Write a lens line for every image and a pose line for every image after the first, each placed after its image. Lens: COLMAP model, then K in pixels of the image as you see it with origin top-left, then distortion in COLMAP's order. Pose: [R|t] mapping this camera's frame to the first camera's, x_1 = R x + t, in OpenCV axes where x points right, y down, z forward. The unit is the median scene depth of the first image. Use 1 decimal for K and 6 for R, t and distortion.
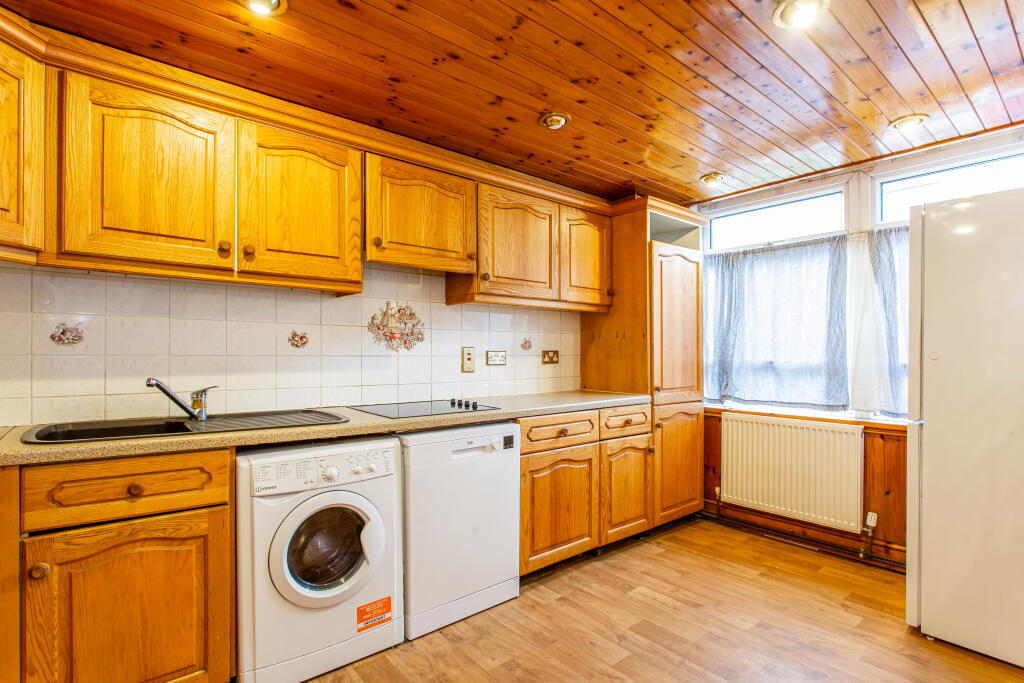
lens RADIAL K [[489.9, 0, 506.0], [0, 489.9, 345.0], [0, 0, 1]] dist [0.000185, -0.000005]
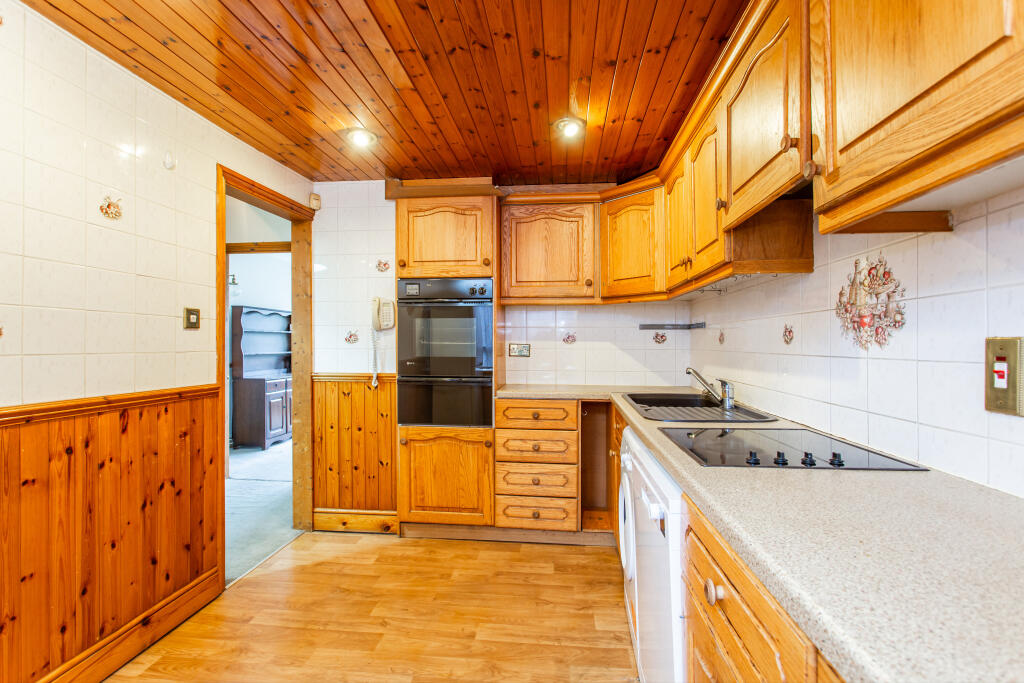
lens RADIAL K [[489.9, 0, 507.3], [0, 489.9, 345.2], [0, 0, 1]] dist [0.000185, -0.000005]
pose [[-0.737096, -0.000935, -0.675788, 0.423789], [0.004732, 0.999967, -0.006545, 0.010013], [0.675772, -0.008022, -0.737067, 1.118141]]
